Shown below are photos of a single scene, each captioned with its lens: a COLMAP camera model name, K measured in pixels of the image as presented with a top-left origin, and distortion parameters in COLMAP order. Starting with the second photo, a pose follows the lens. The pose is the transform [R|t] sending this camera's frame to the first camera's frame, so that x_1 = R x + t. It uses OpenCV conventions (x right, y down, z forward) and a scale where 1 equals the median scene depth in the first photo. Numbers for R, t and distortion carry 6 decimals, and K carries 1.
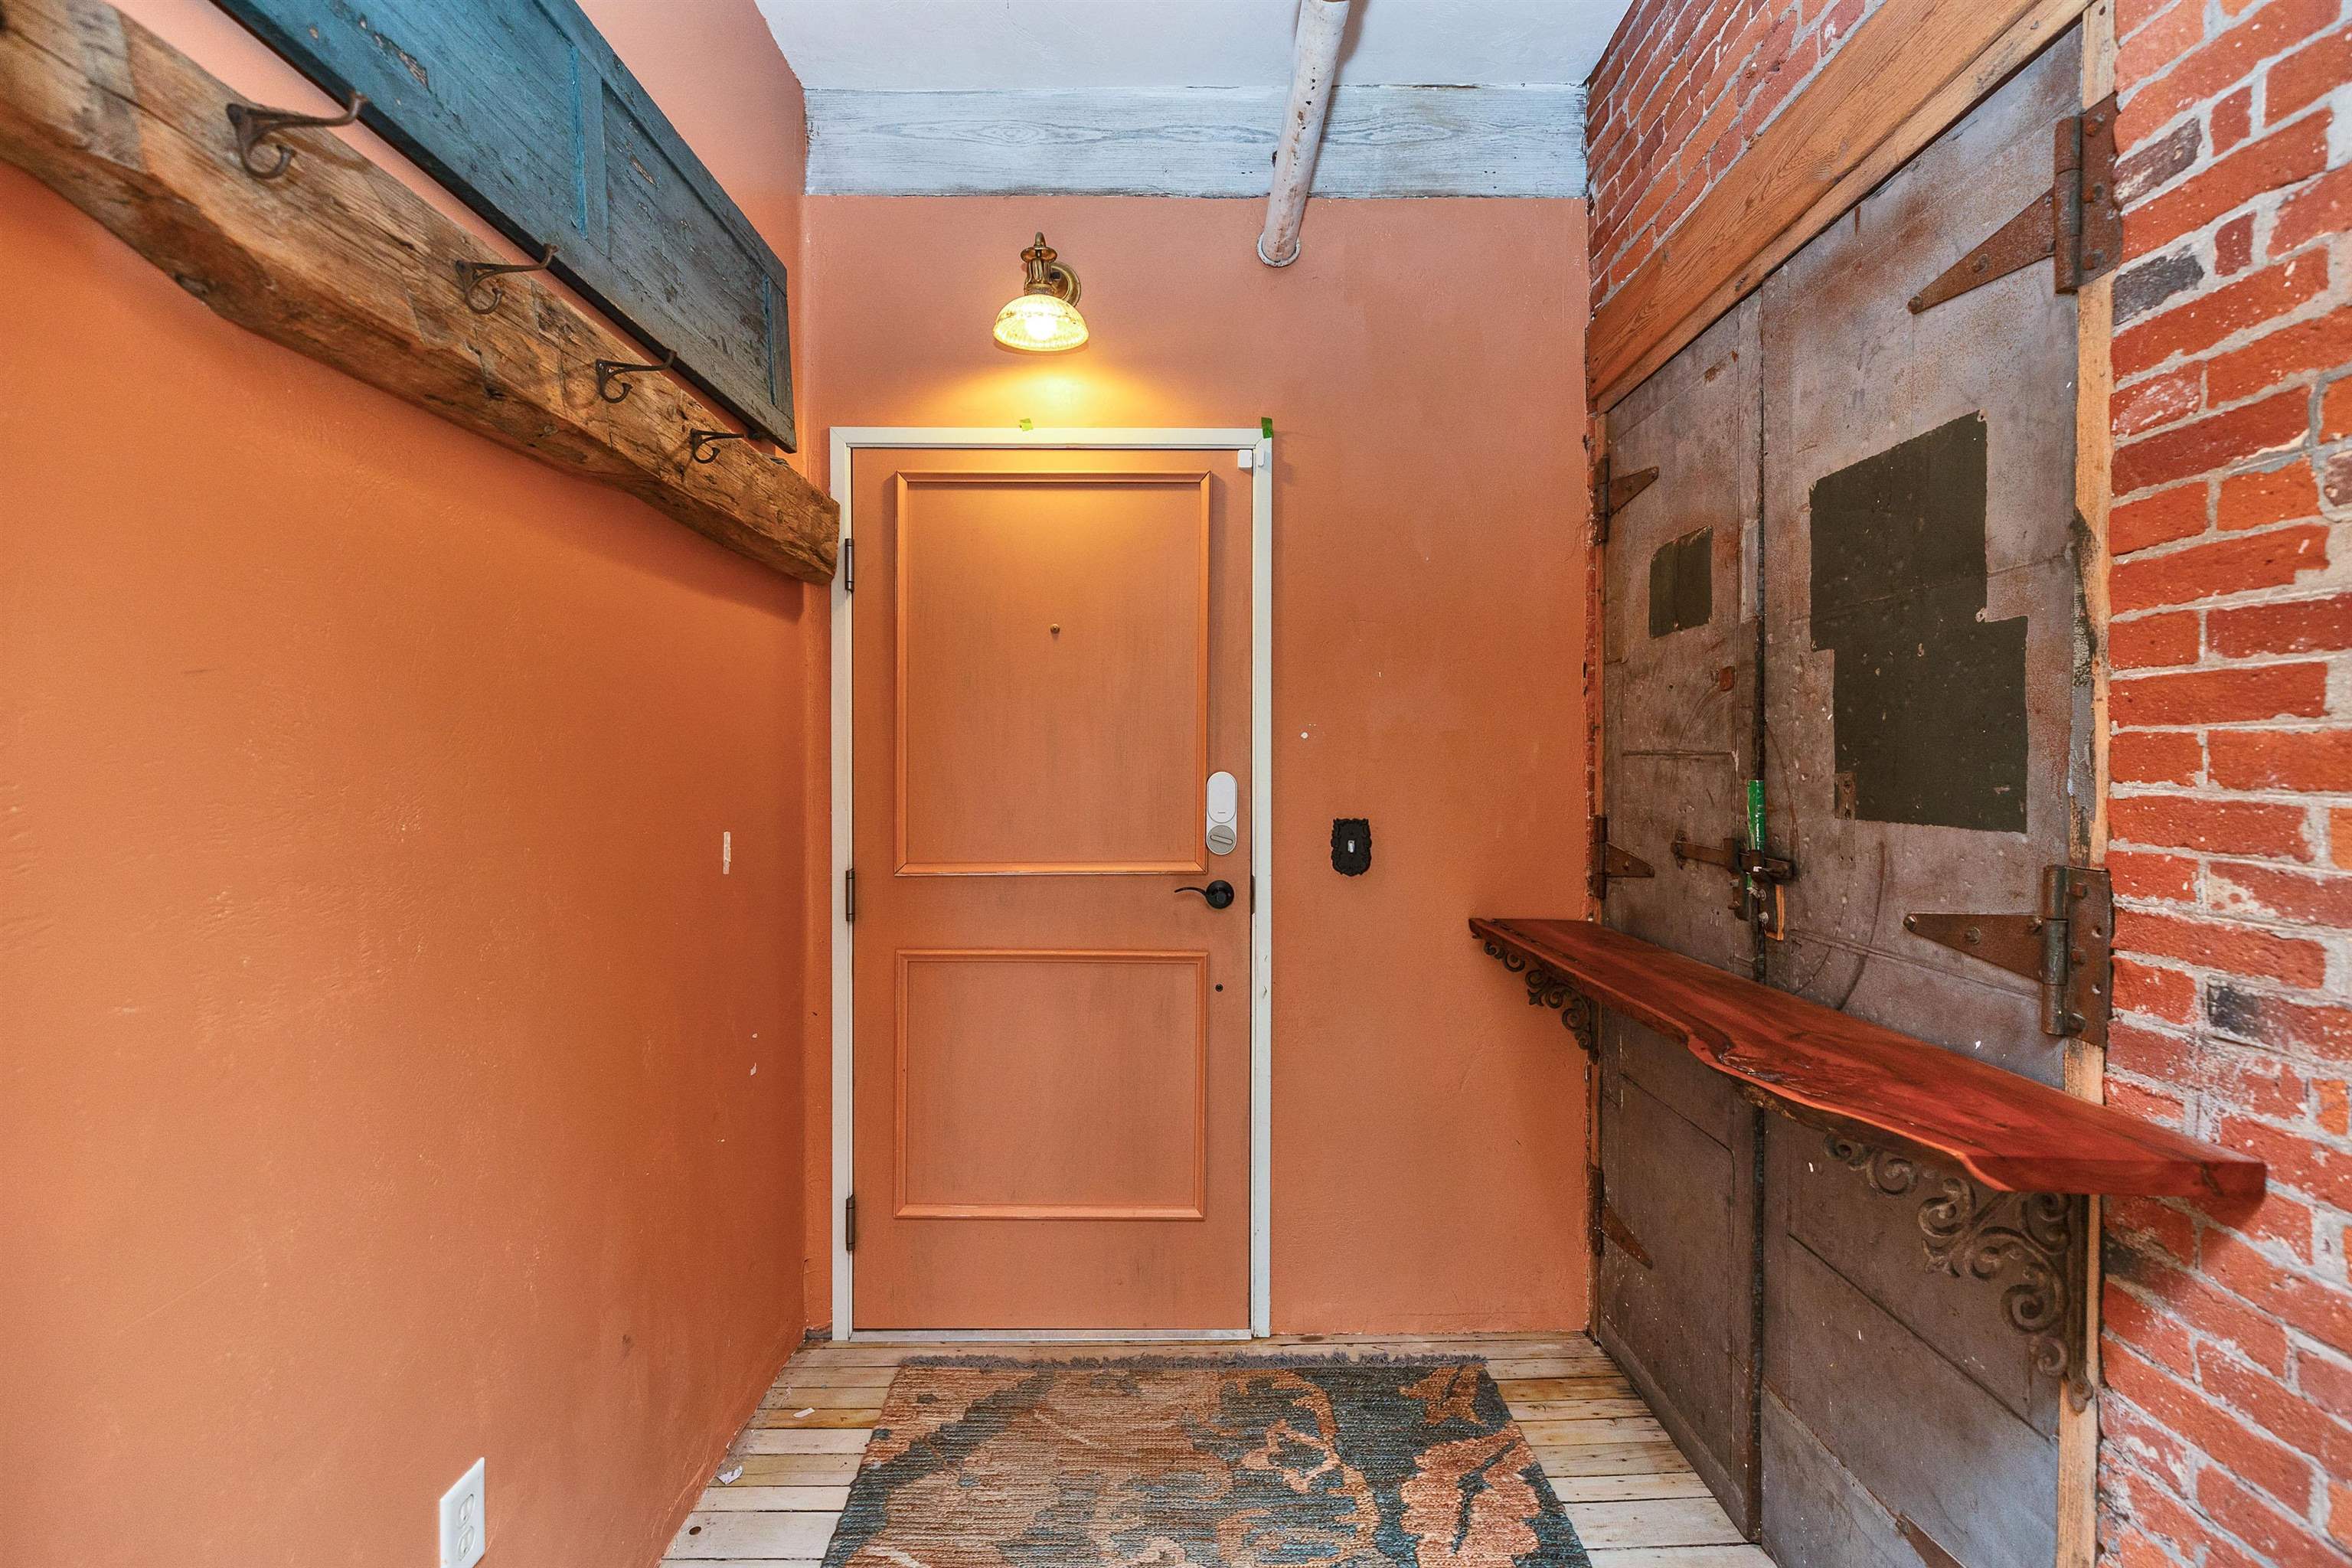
lens RADIAL K [[1061.8, 0, 1176.7], [0, 1061.8, 776.8], [0, 0, 1]] dist [0.012374, -0.000321]
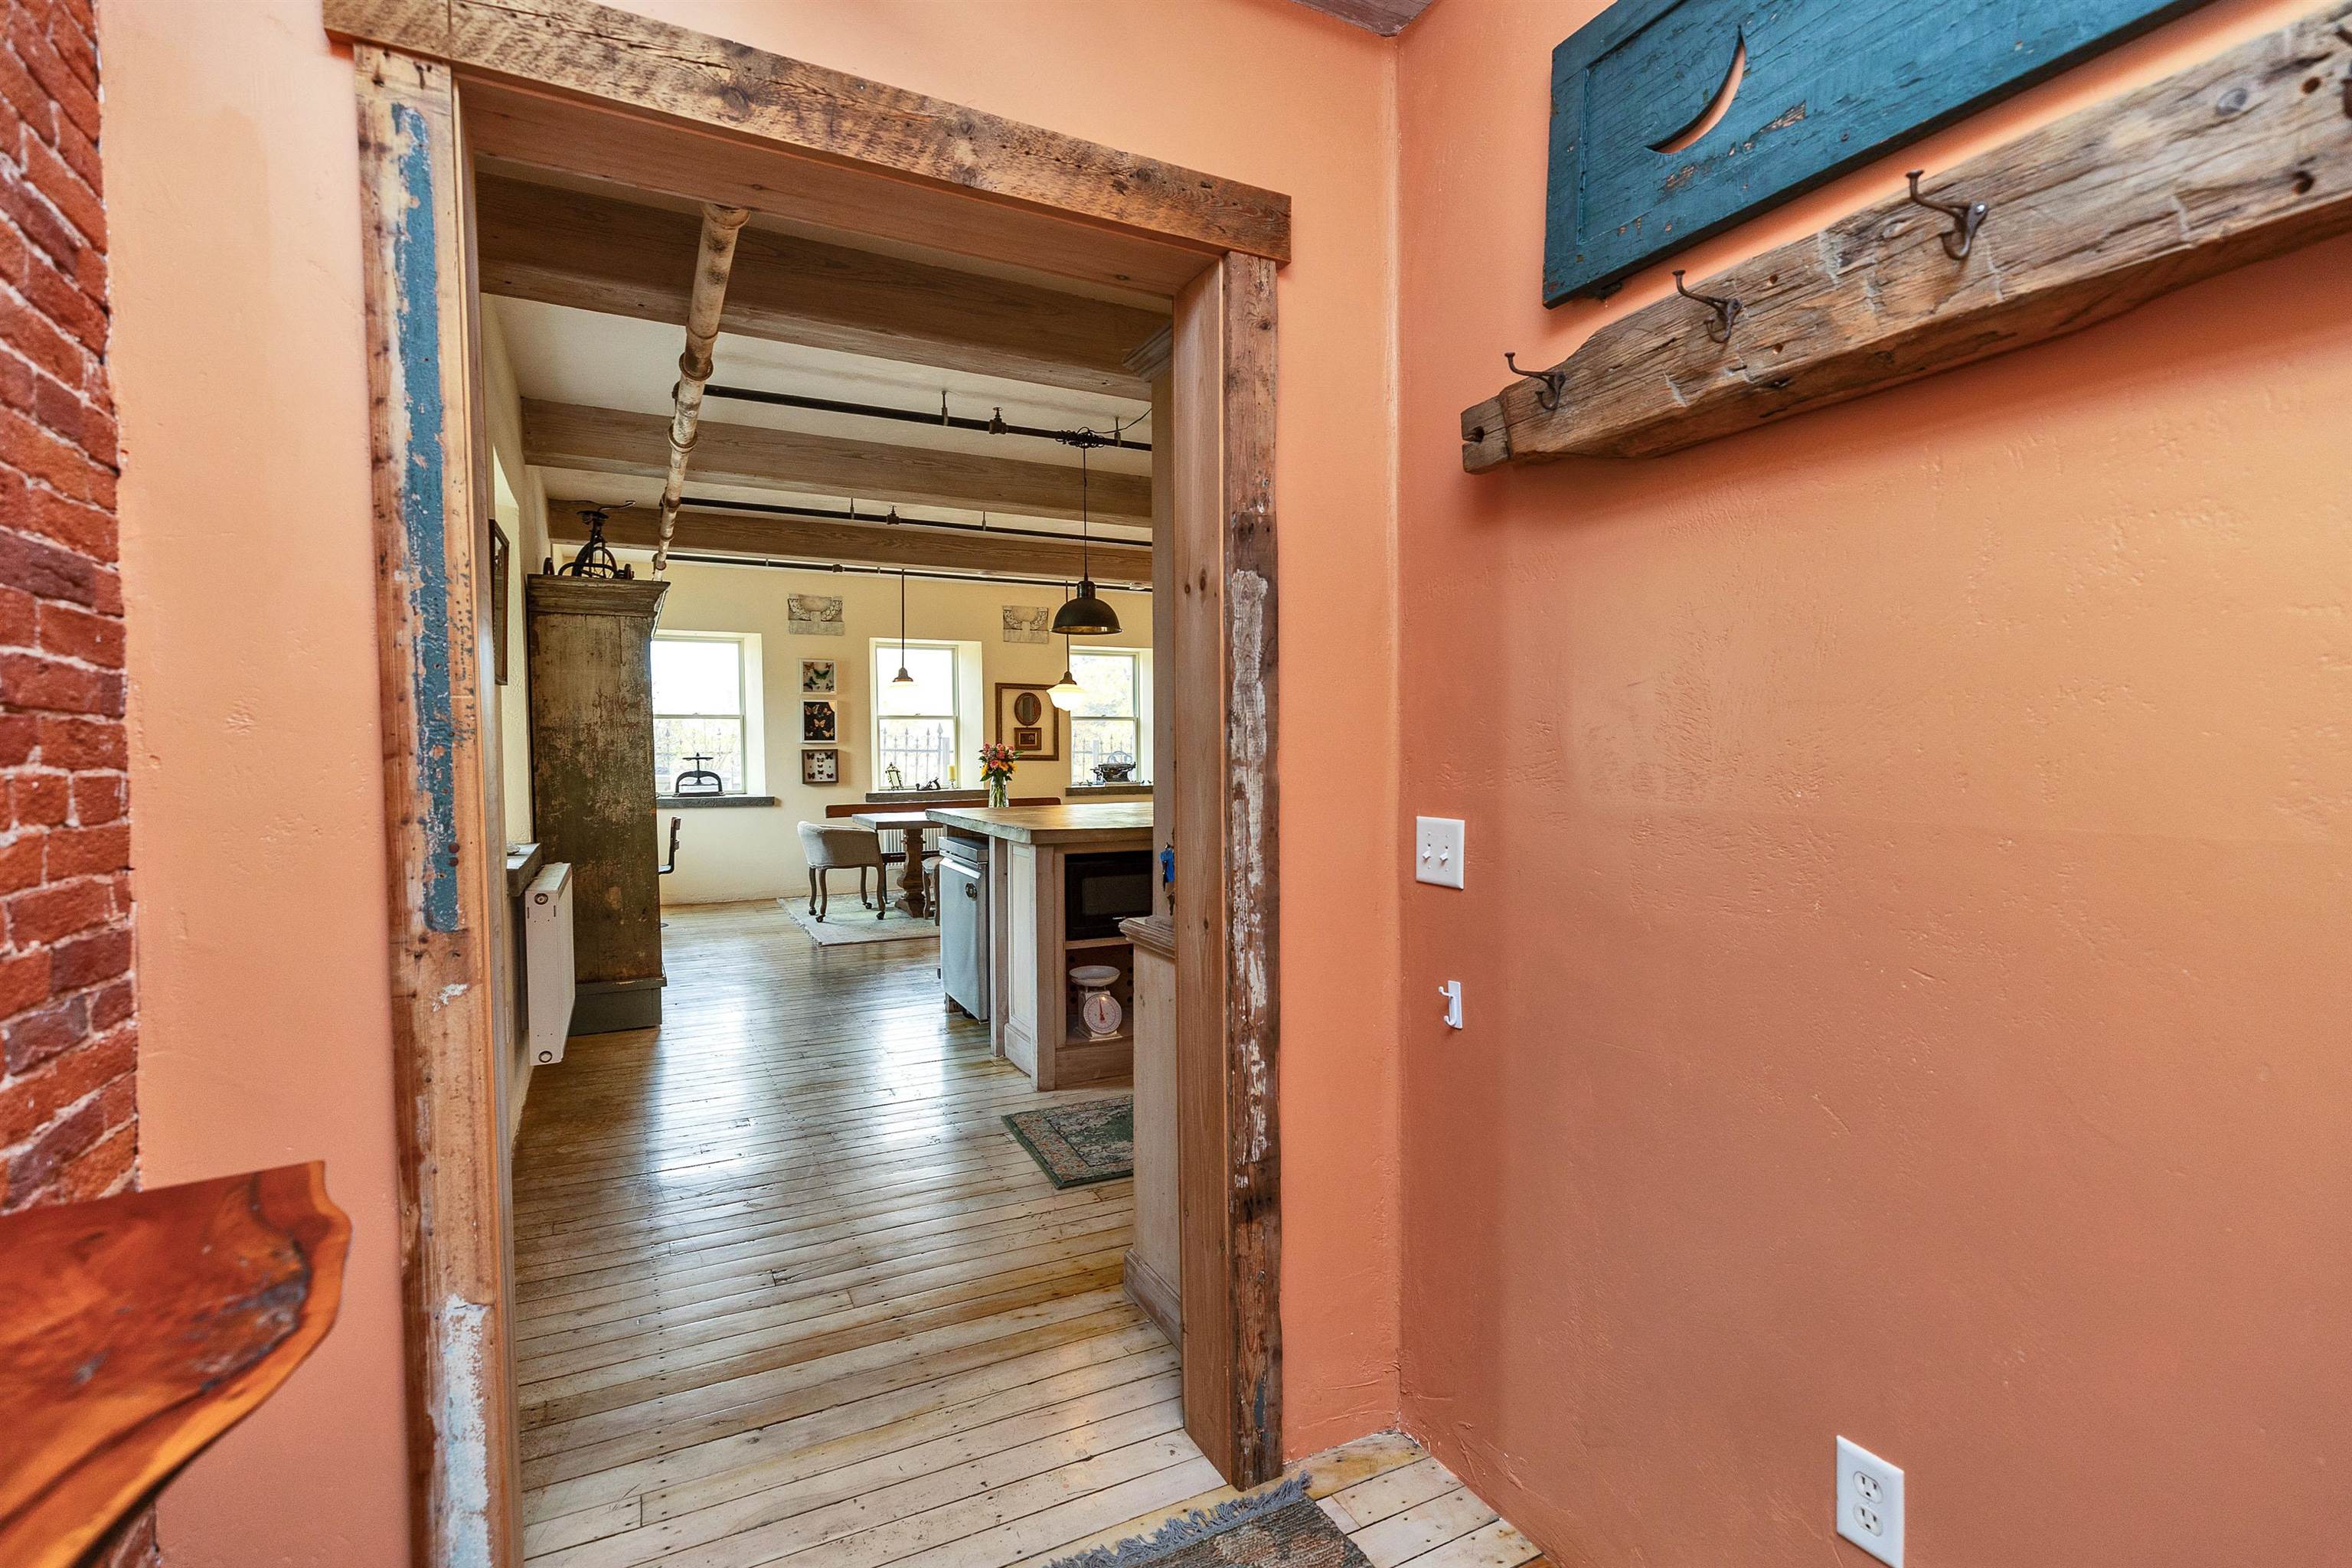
lens RADIAL K [[1061.8, 0, 1170.3], [0, 1061.8, 783.1], [0, 0, 1]] dist [0.012374, -0.000321]
pose [[-0.885629, 0.018146, -0.464040, 0.409144], [-0.000587, 0.999192, 0.040193, -0.009524], [0.464394, 0.035869, -0.884902, 1.769888]]
